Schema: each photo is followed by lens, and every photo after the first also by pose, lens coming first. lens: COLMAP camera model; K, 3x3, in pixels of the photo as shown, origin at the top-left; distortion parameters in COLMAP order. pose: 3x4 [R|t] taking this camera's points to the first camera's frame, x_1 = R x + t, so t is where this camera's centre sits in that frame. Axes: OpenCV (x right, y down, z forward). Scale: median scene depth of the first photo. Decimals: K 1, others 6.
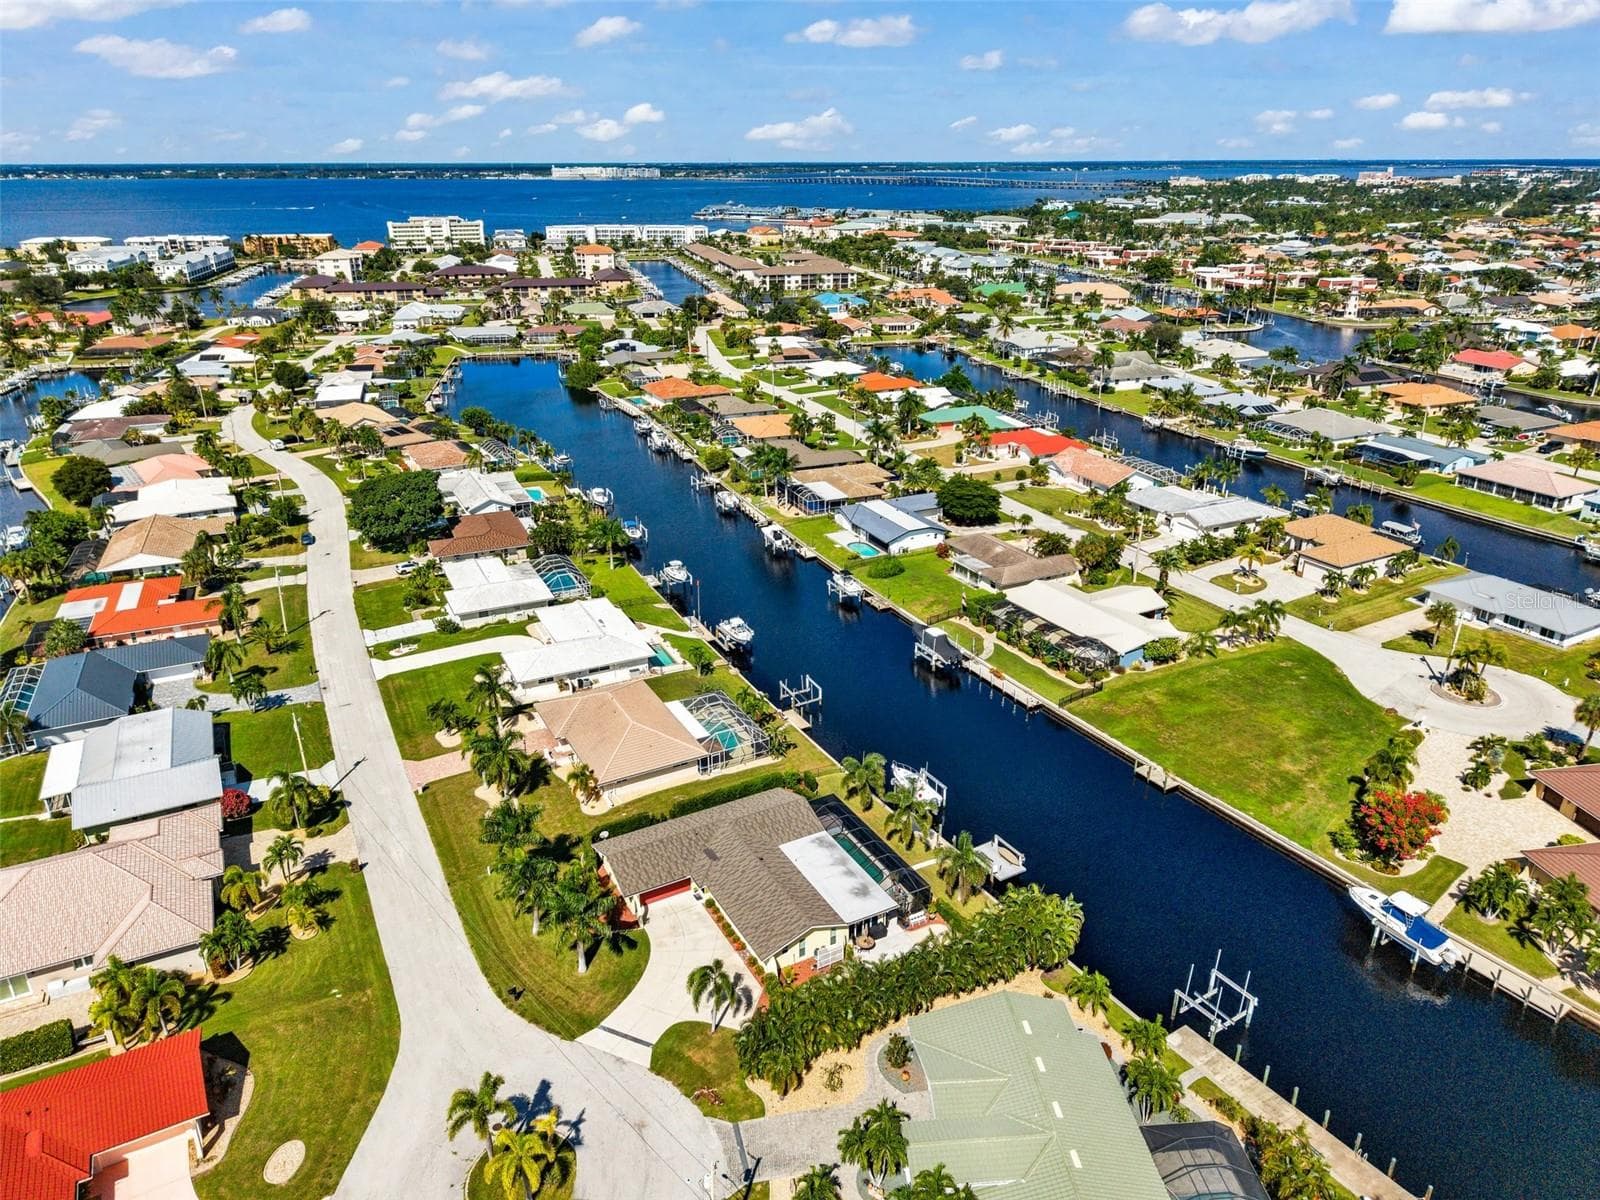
lens RADIAL K [[1055.0, 0, 801.7], [0, 1055.0, 606.0], [0, 0, 1]] dist [0.029683, -0.029579]
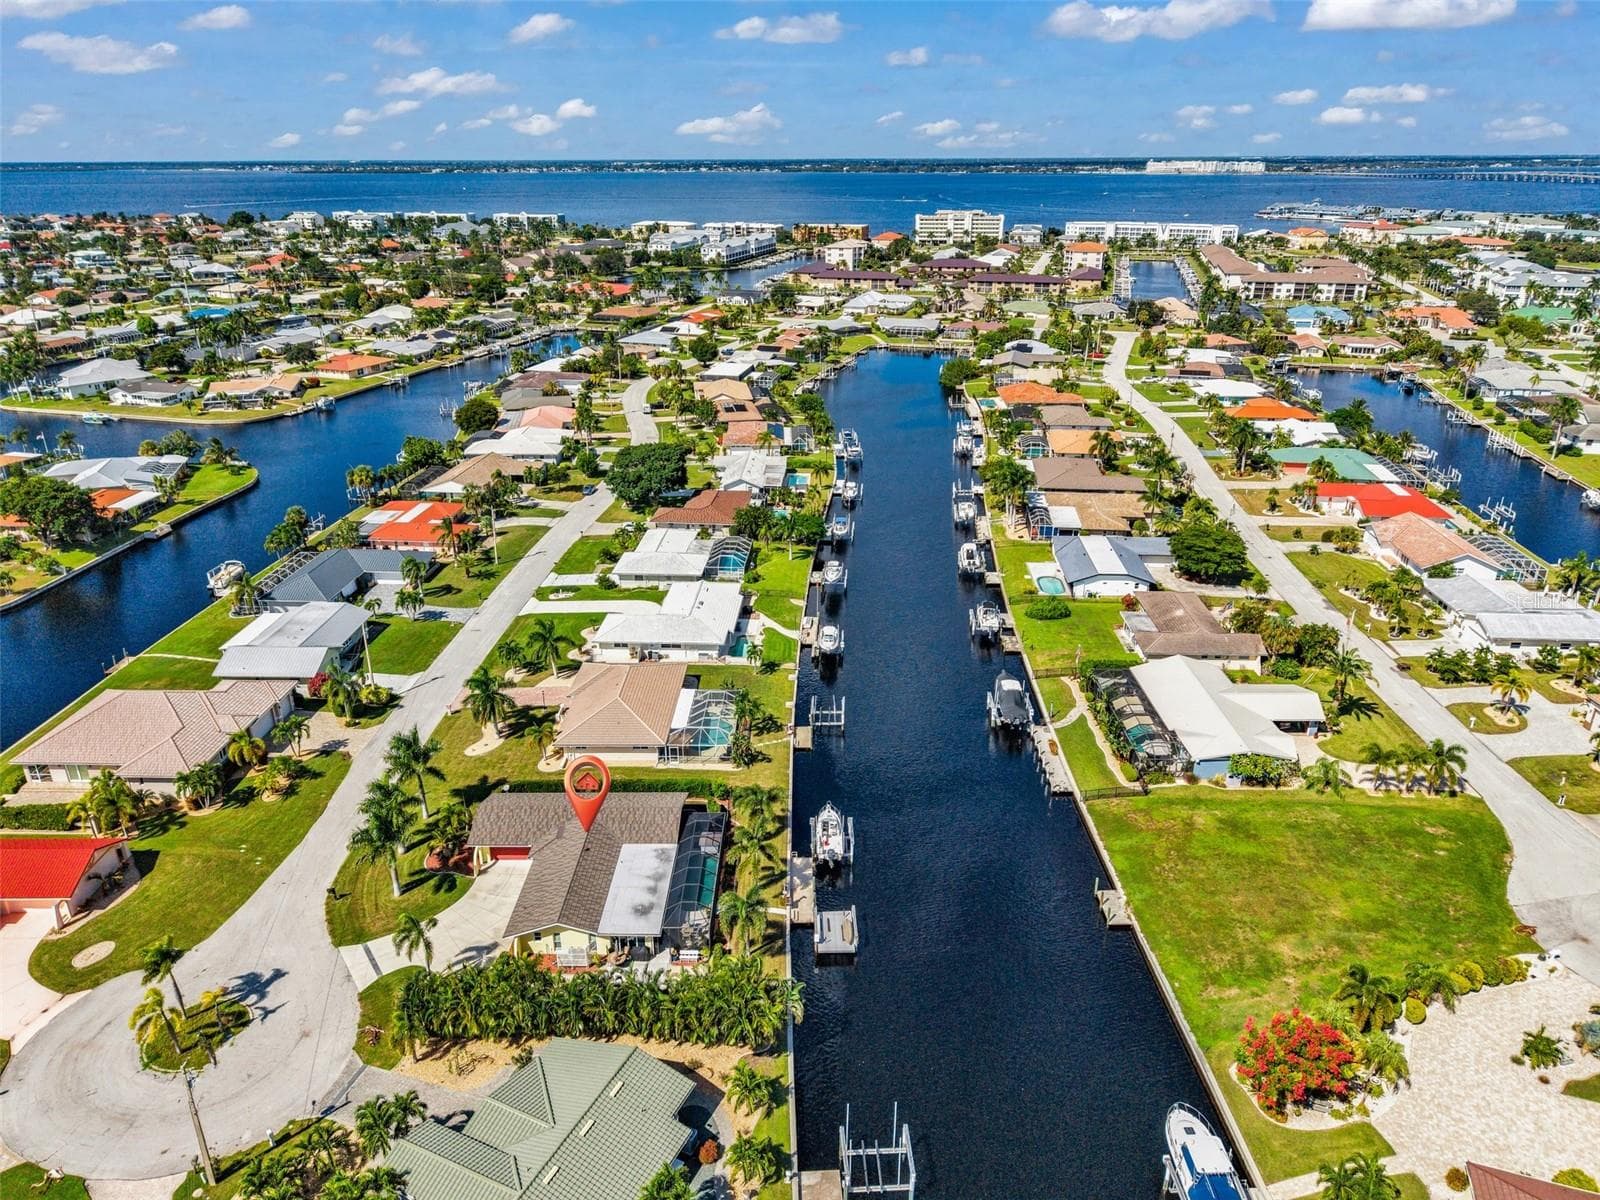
lens RADIAL K [[1055.0, 0, 807.0], [0, 1055.0, 612.9], [0, 0, 1]] dist [0.029683, -0.029579]
pose [[0.871988, 0.193290, -0.449751, 0.276701], [-0.188695, 0.980465, 0.055529, -0.039839], [0.451698, 0.036445, 0.891426, 0.088197]]
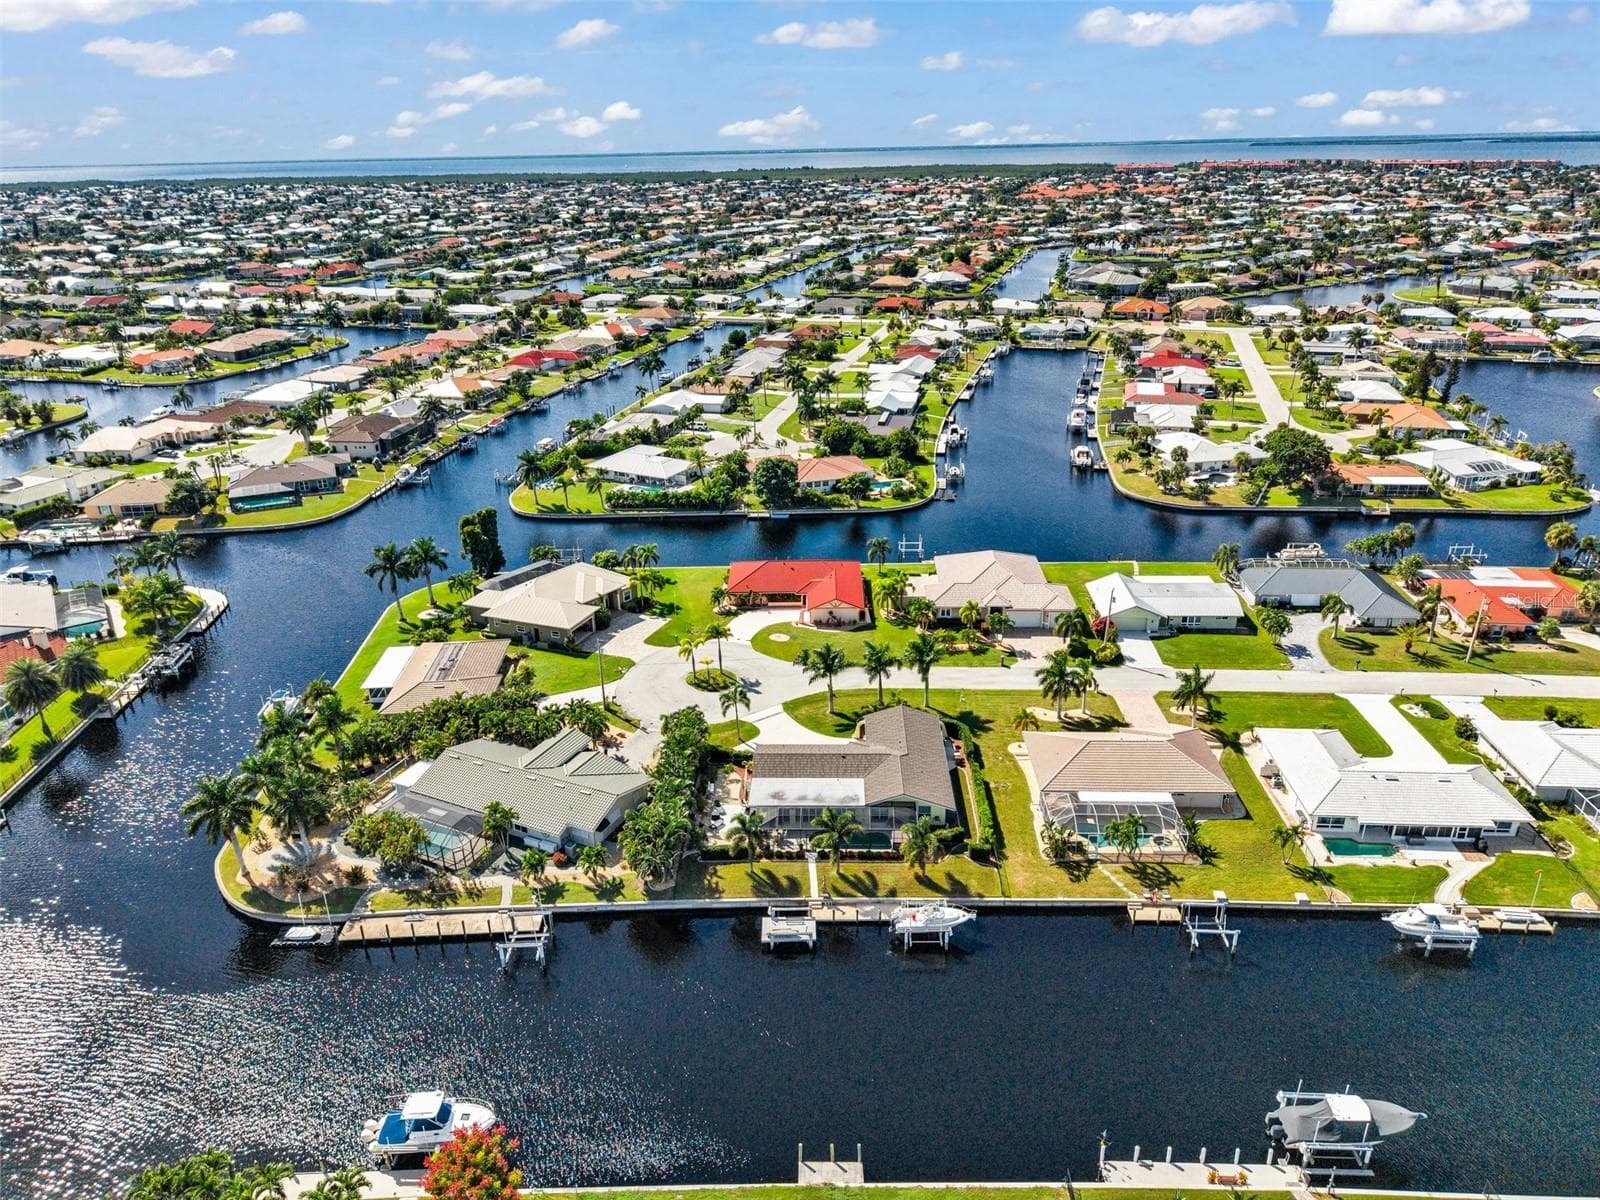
lens RADIAL K [[1055.0, 0, 806.3], [0, 1055.0, 587.8], [0, 0, 1]] dist [0.029683, -0.029579]
pose [[-0.512177, 0.338315, -0.789442, 0.443964], [-0.311899, 0.783140, 0.537969, -0.282974], [0.800246, 0.521761, -0.295586, 0.606346]]
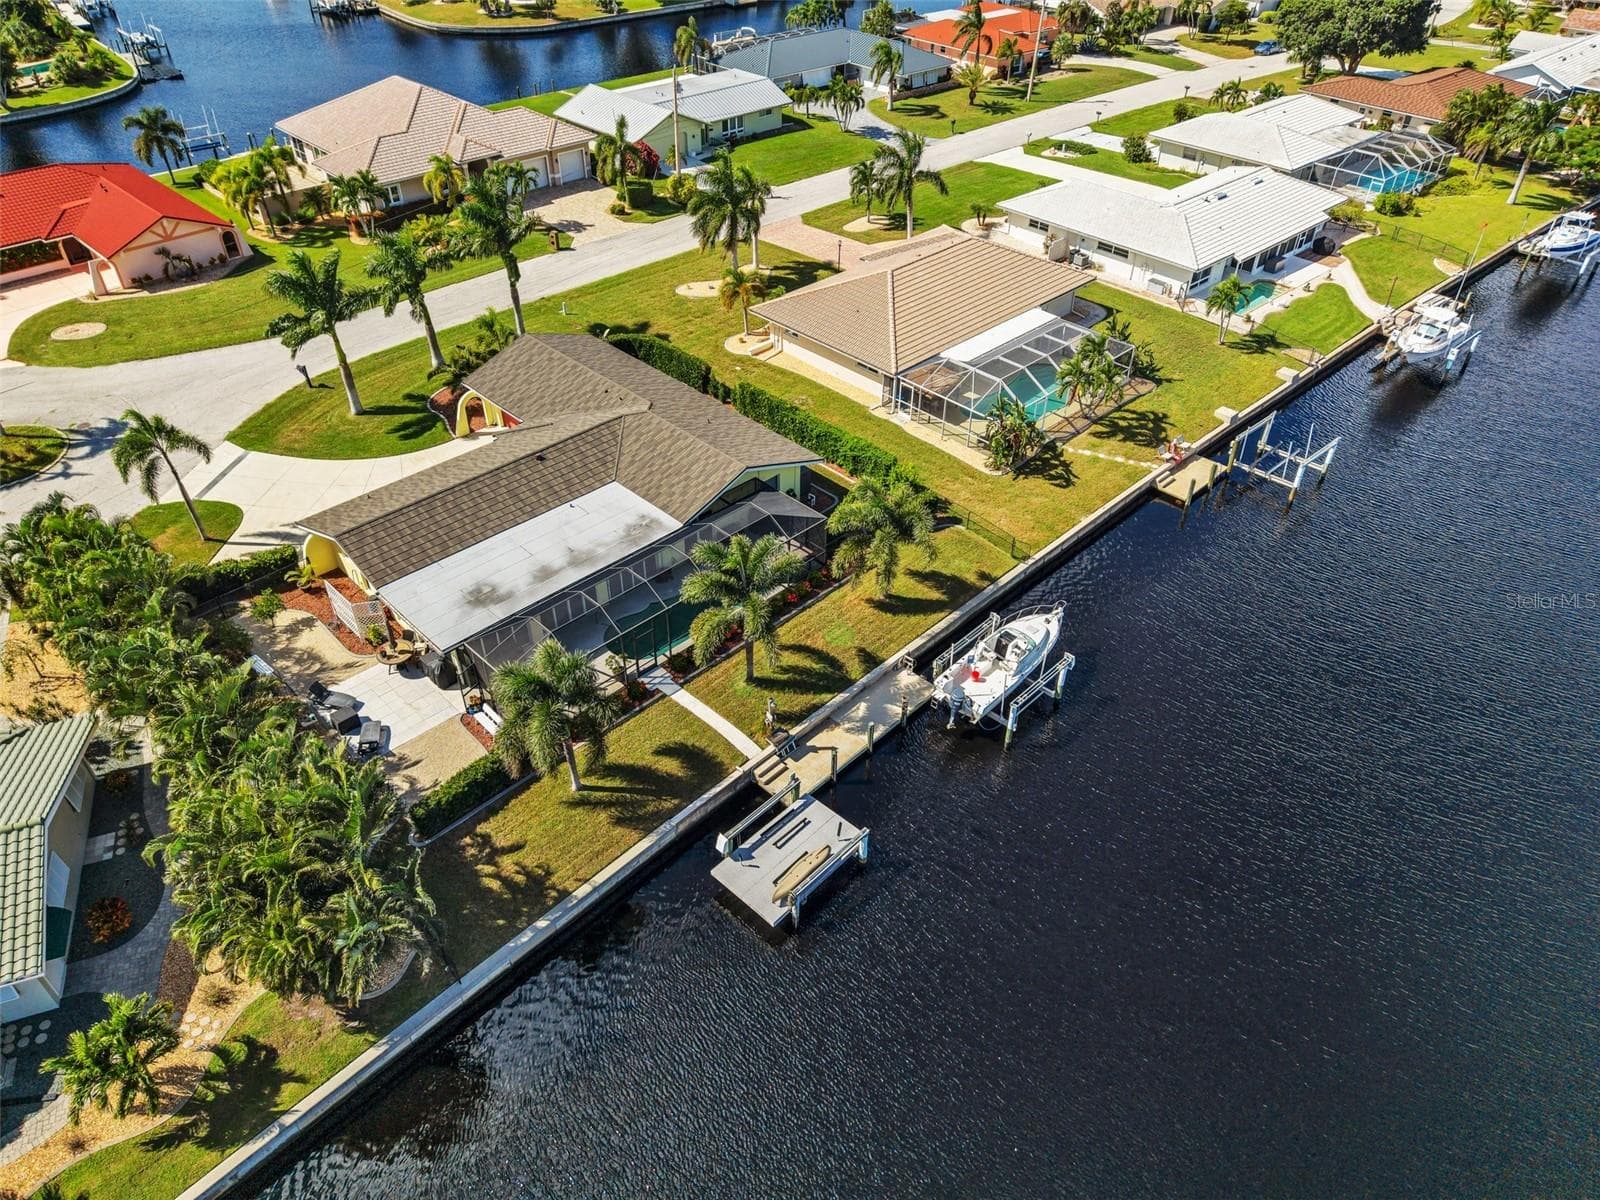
lens RADIAL K [[1055.0, 0, 790.6], [0, 1055.0, 601.6], [0, 0, 1]] dist [0.029683, -0.029579]
pose [[0.265304, 0.612440, -0.744668, 0.217191], [-0.378847, 0.776442, 0.503600, -0.011026], [0.886617, 0.148508, 0.438014, 0.439037]]
